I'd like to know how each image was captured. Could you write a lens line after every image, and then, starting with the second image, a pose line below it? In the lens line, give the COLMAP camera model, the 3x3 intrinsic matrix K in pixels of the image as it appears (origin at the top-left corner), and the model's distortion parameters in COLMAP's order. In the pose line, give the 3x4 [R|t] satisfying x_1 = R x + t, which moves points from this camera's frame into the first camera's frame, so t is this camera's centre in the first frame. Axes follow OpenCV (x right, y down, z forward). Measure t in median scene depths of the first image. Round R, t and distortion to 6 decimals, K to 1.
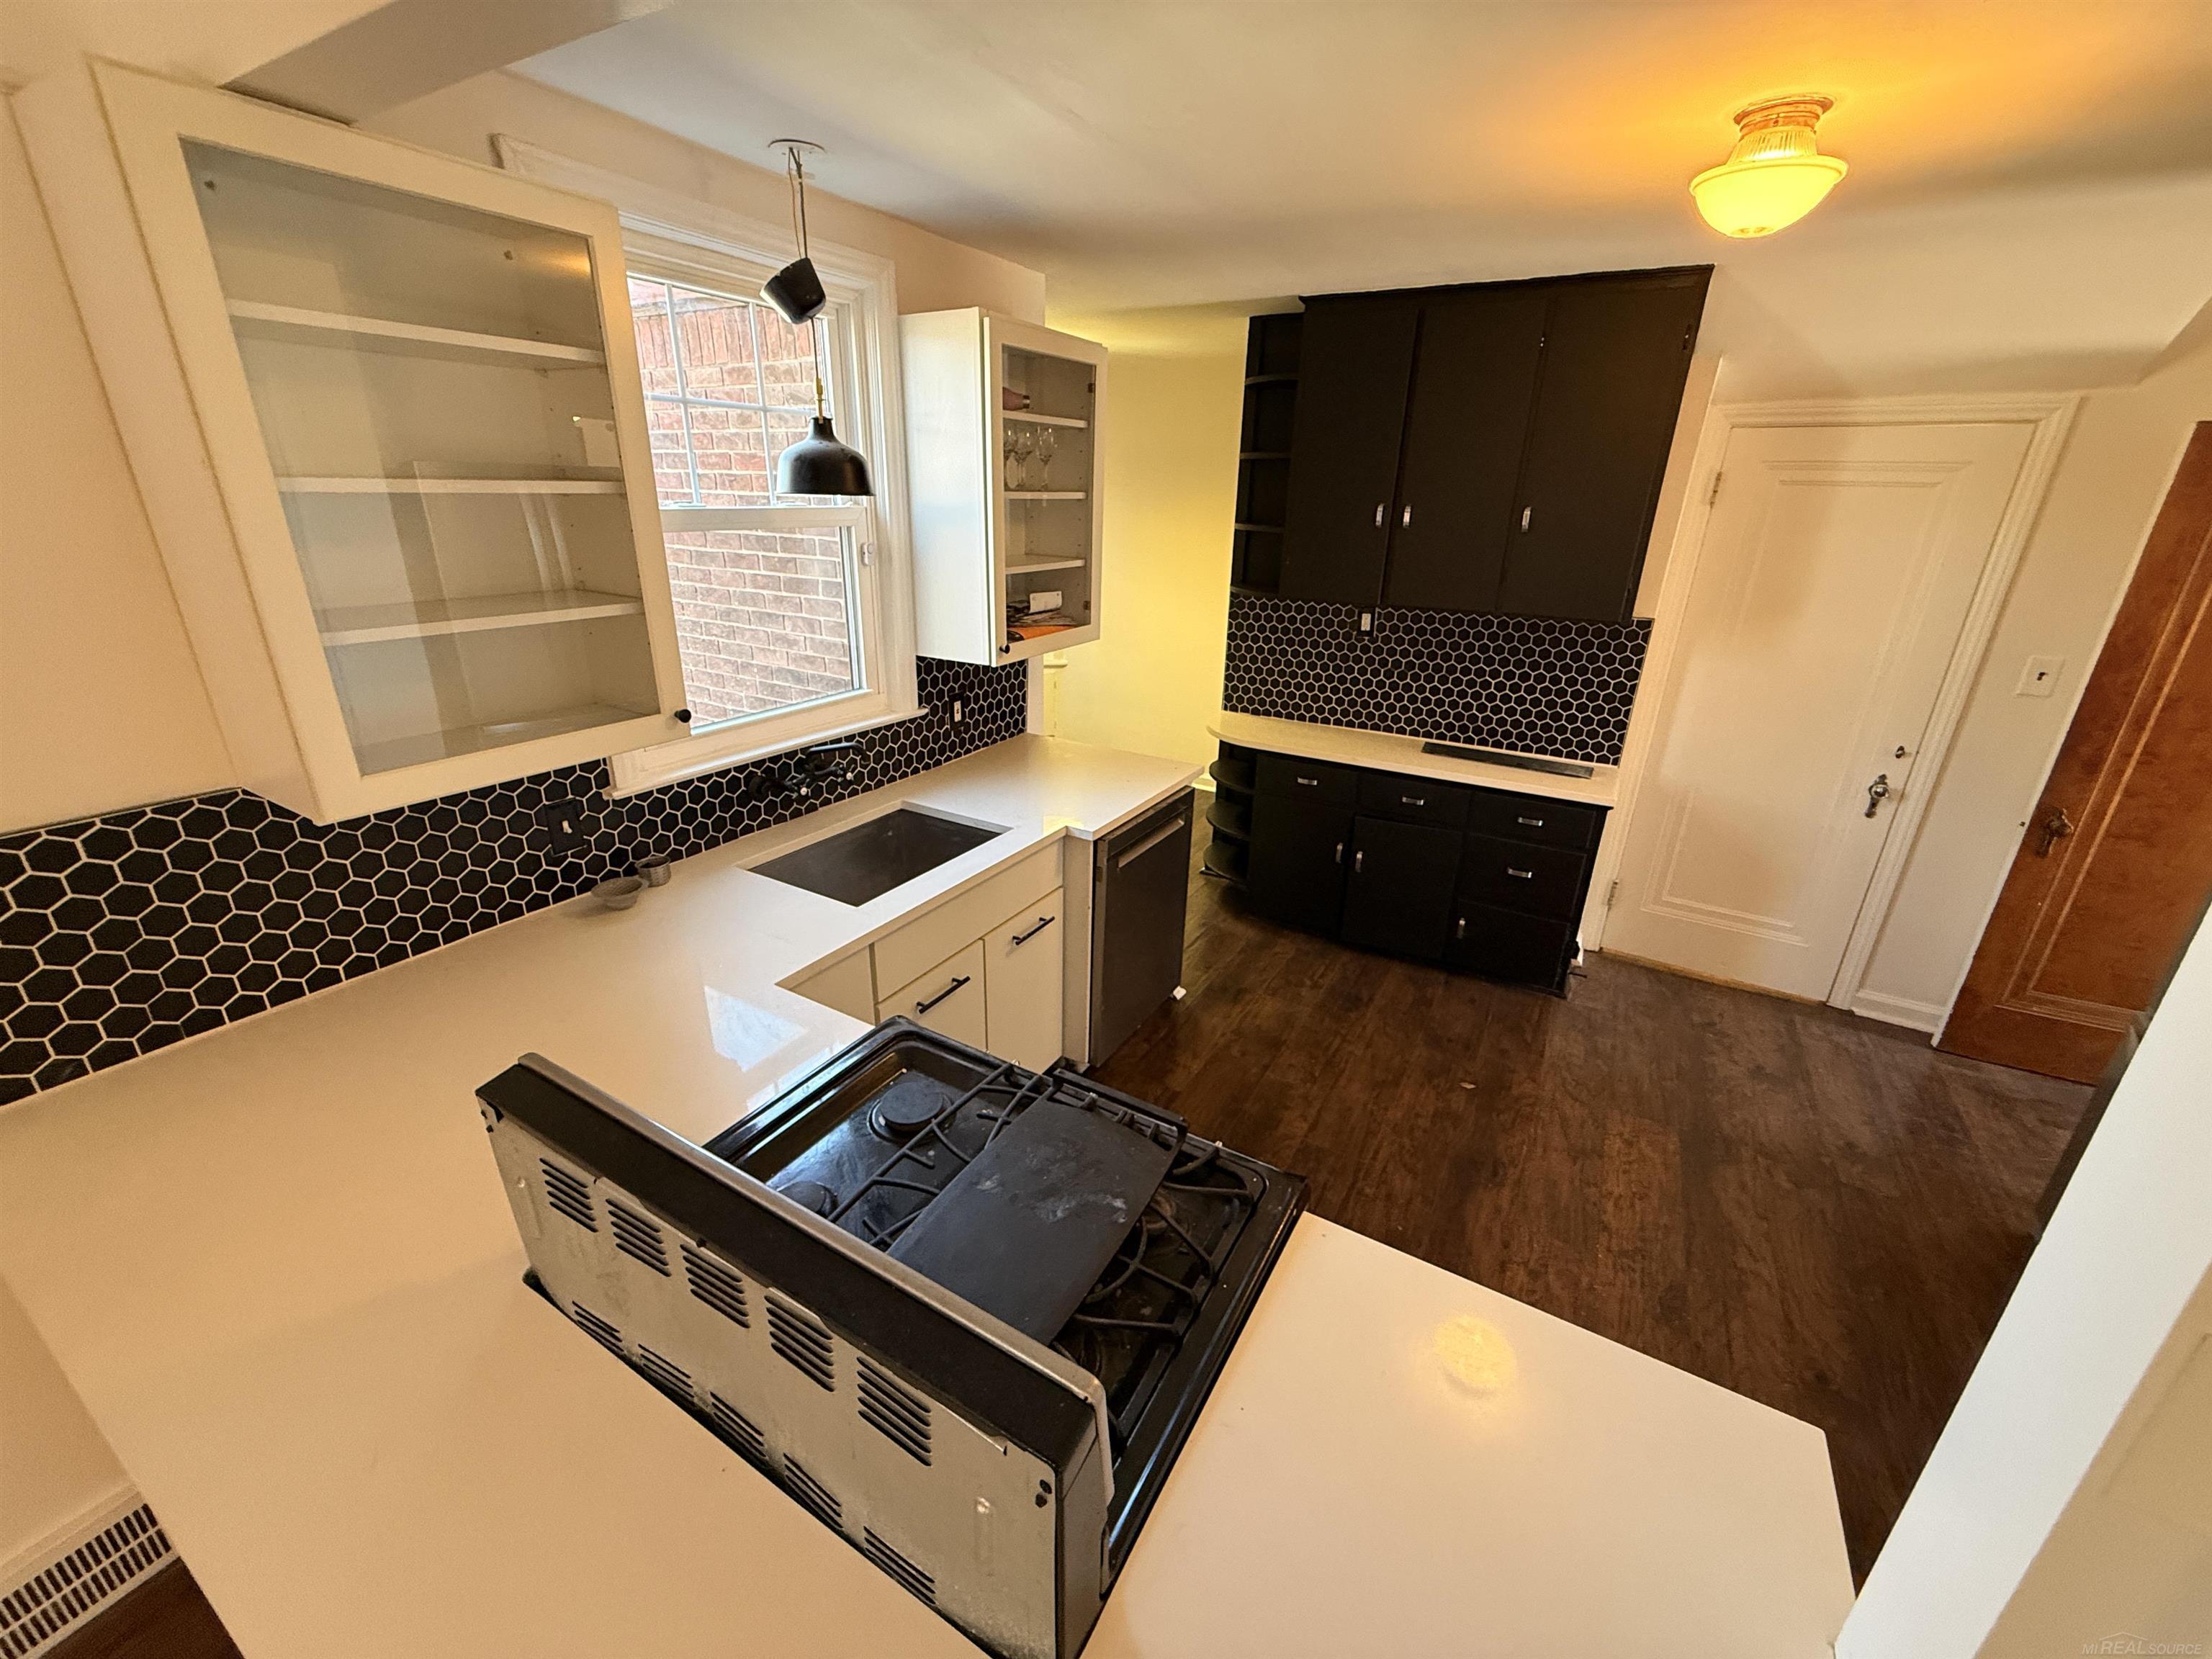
lens RADIAL K [[883.5, 0, 1103.8], [0, 883.5, 828.4], [0, 0, 1]] dist [-0.000206, -0.000304]
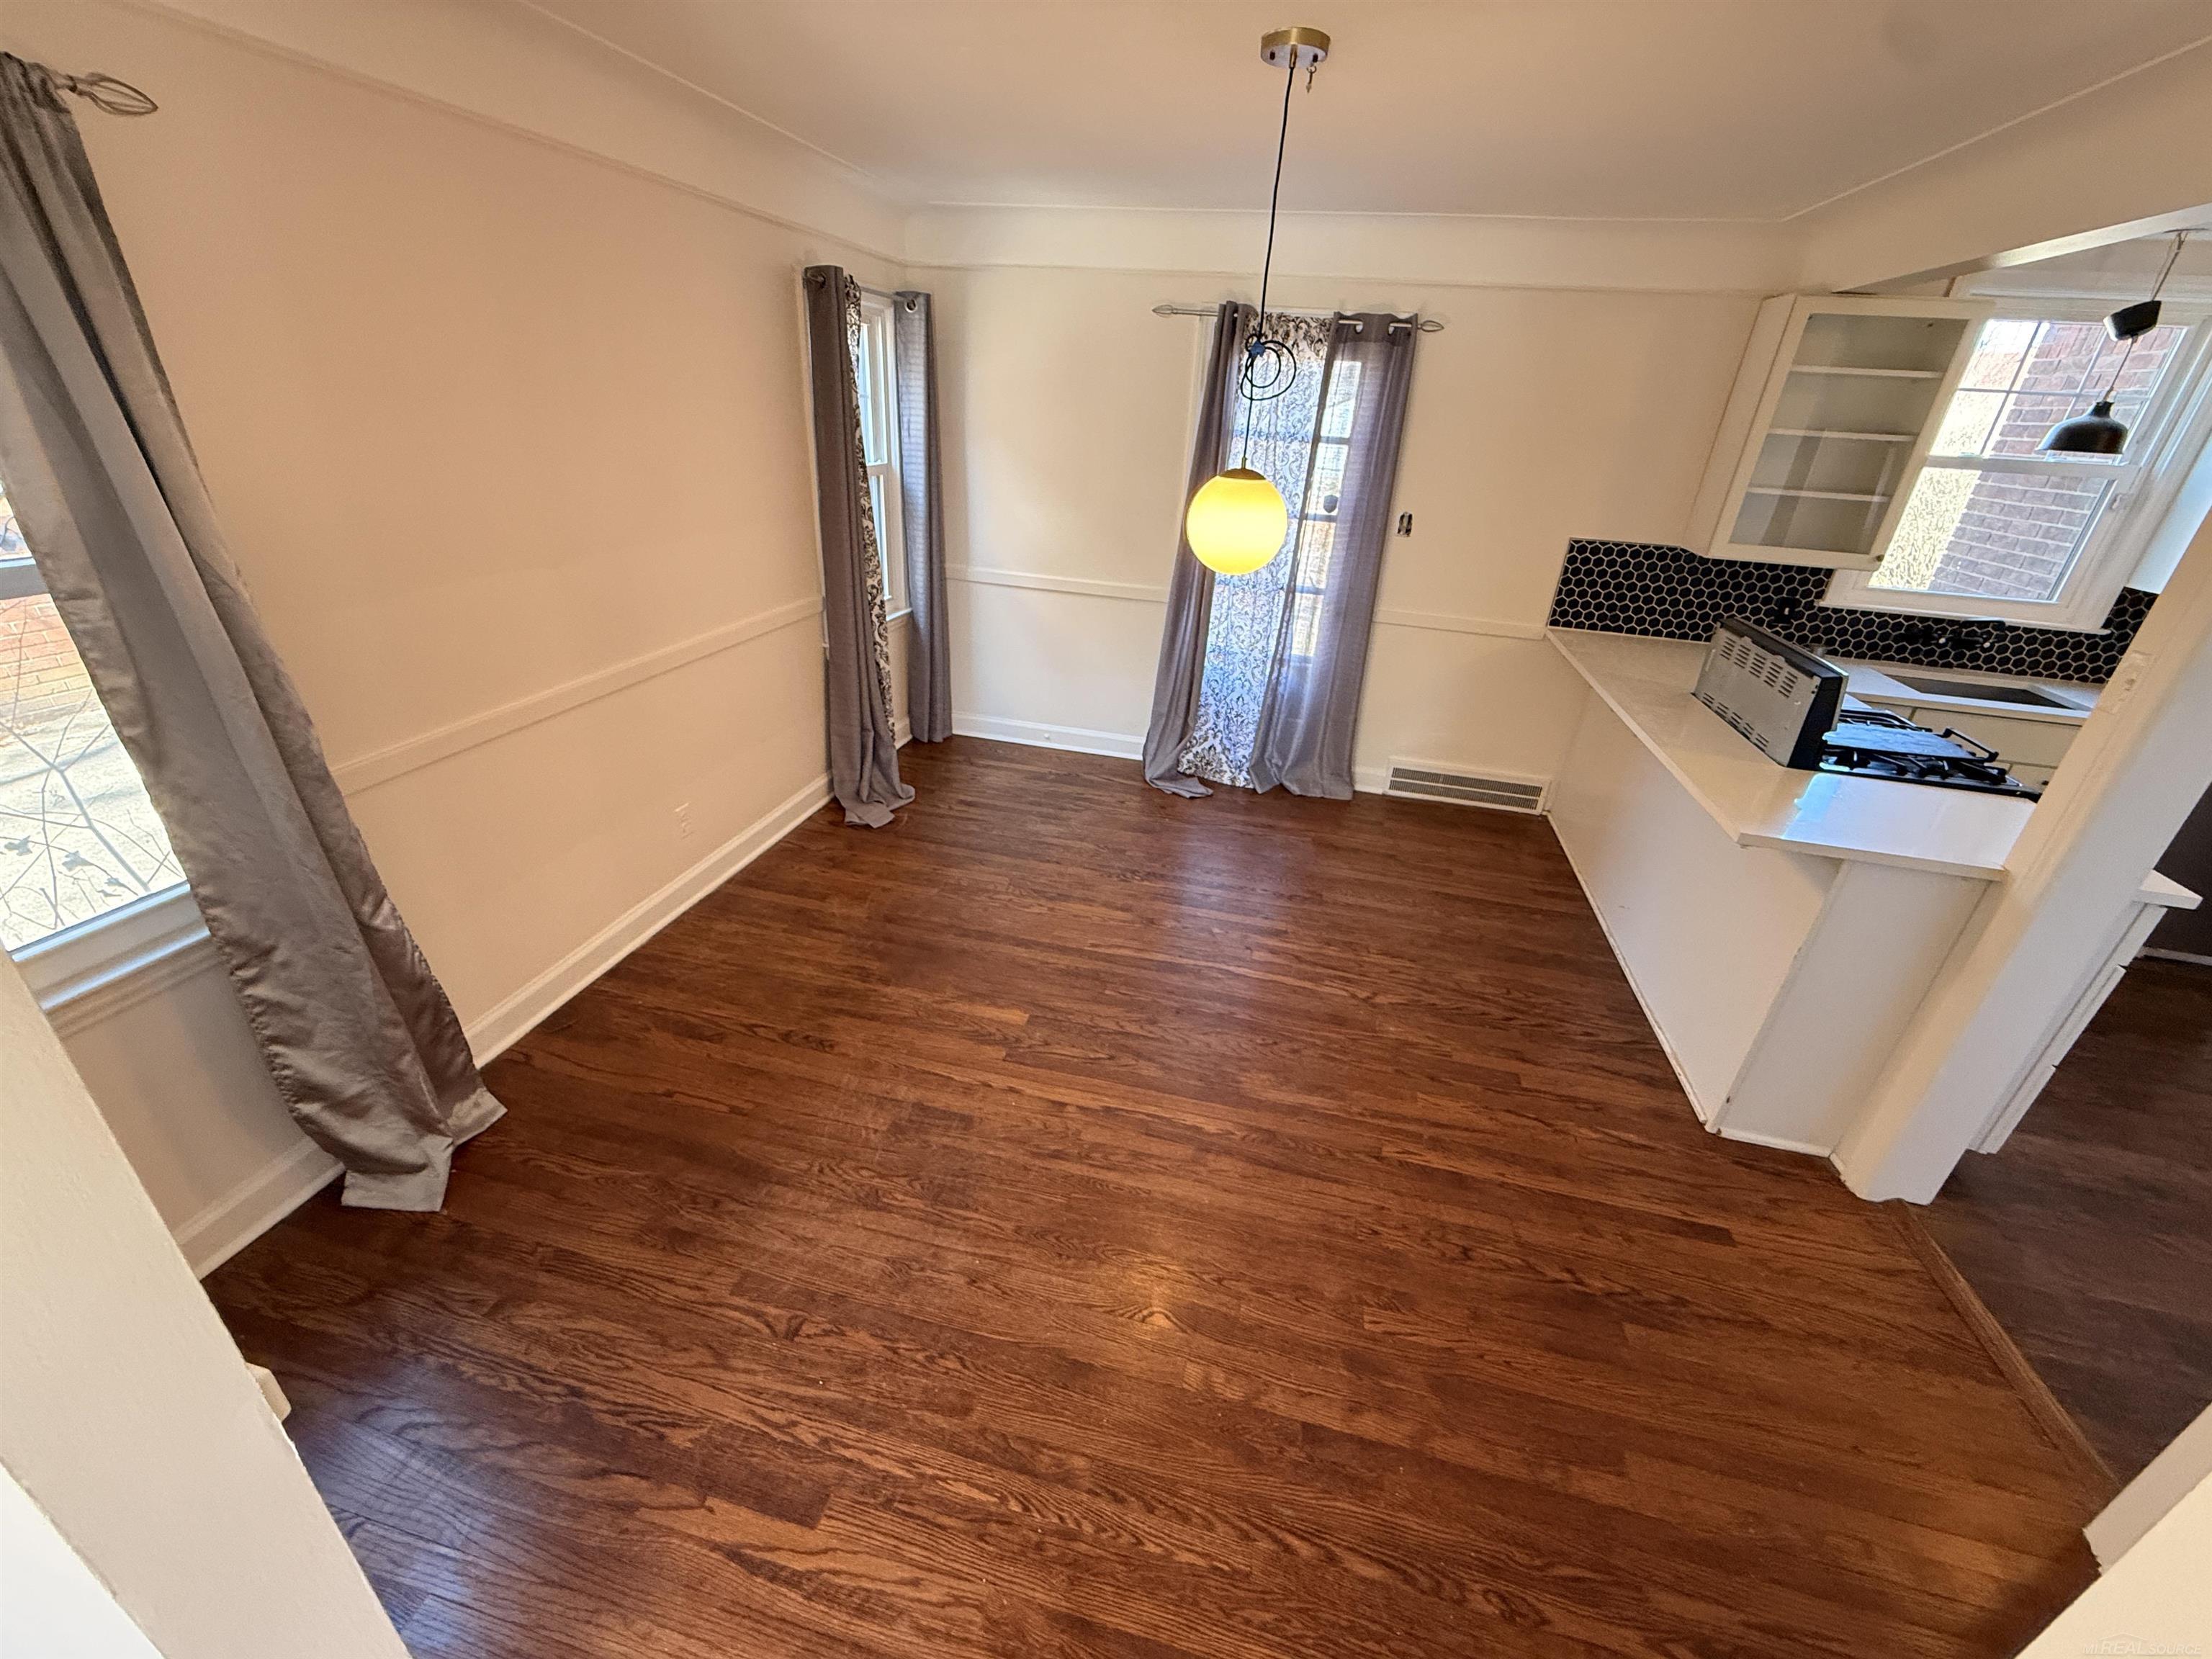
lens RADIAL K [[883.5, 0, 1103.8], [0, 883.5, 828.4], [0, 0, 1]] dist [-0.000206, -0.000304]
pose [[0.293242, 0.408821, -0.864219, 0.719704], [-0.386395, 0.877520, 0.284003, 0.381945], [0.874476, 0.250648, 0.415292, -0.878132]]
